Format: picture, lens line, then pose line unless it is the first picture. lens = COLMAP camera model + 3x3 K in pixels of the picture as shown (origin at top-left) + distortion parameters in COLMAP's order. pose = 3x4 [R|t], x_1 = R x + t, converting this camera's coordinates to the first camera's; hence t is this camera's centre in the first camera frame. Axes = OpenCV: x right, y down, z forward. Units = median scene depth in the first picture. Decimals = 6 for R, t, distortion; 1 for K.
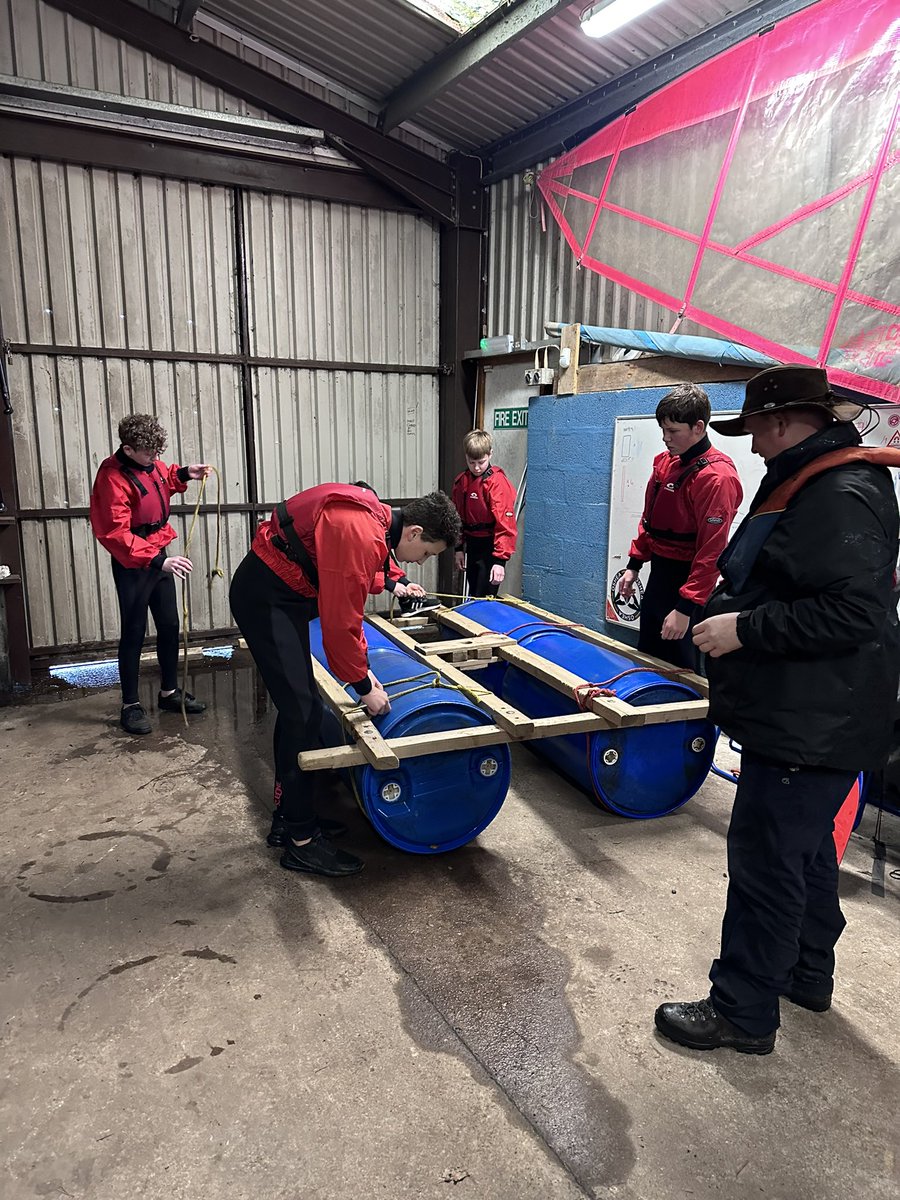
lens RADIAL K [[922.4, 0, 450.7], [0, 922.4, 616.3], [0, 0, 1]] dist [0.016299, -0.003642]
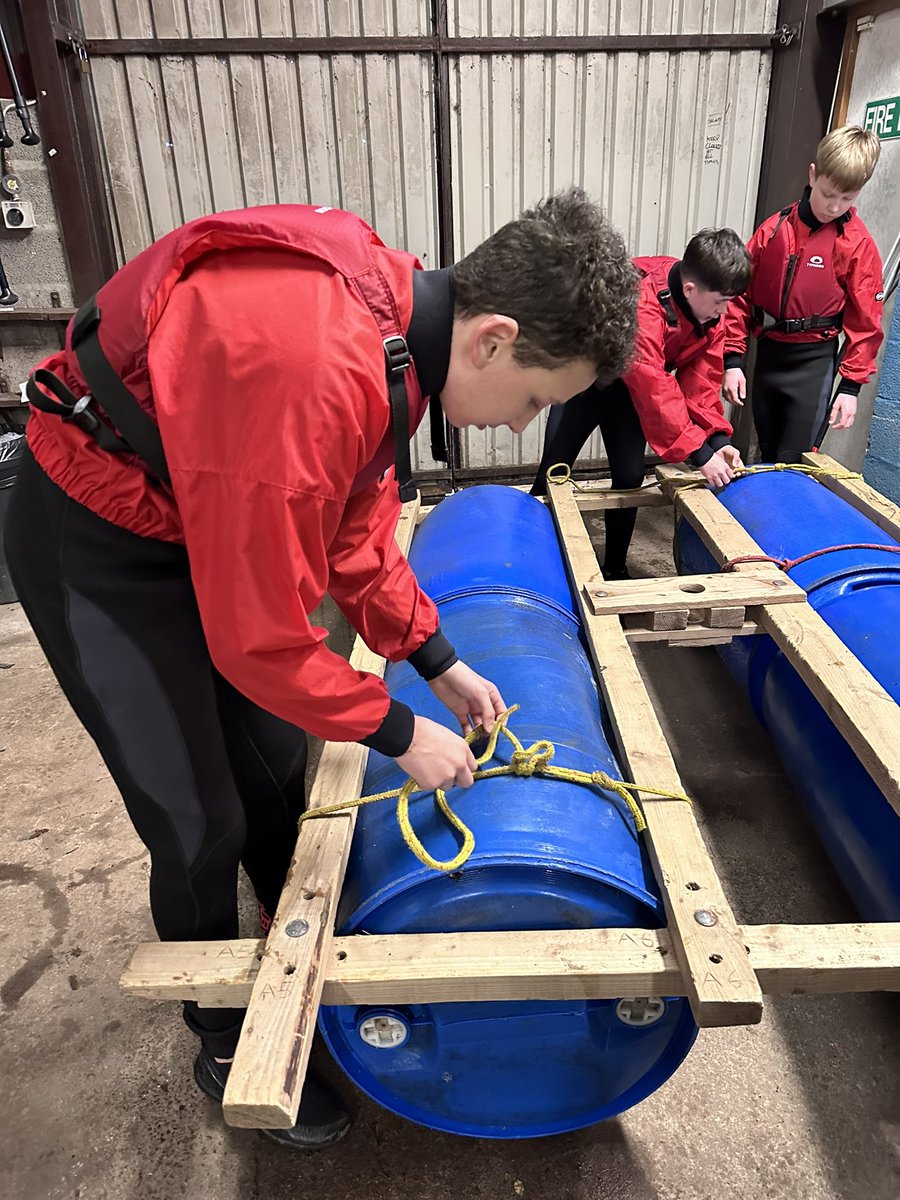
lens RADIAL K [[922.4, 0, 450.7], [0, 922.4, 616.3], [0, 0, 1]] dist [0.016299, -0.003642]
pose [[0.930071, 0.111667, -0.349997, 0.046813], [-0.036338, 0.975977, 0.214822, -0.035200], [0.365578, -0.187082, 0.911786, 0.358950]]
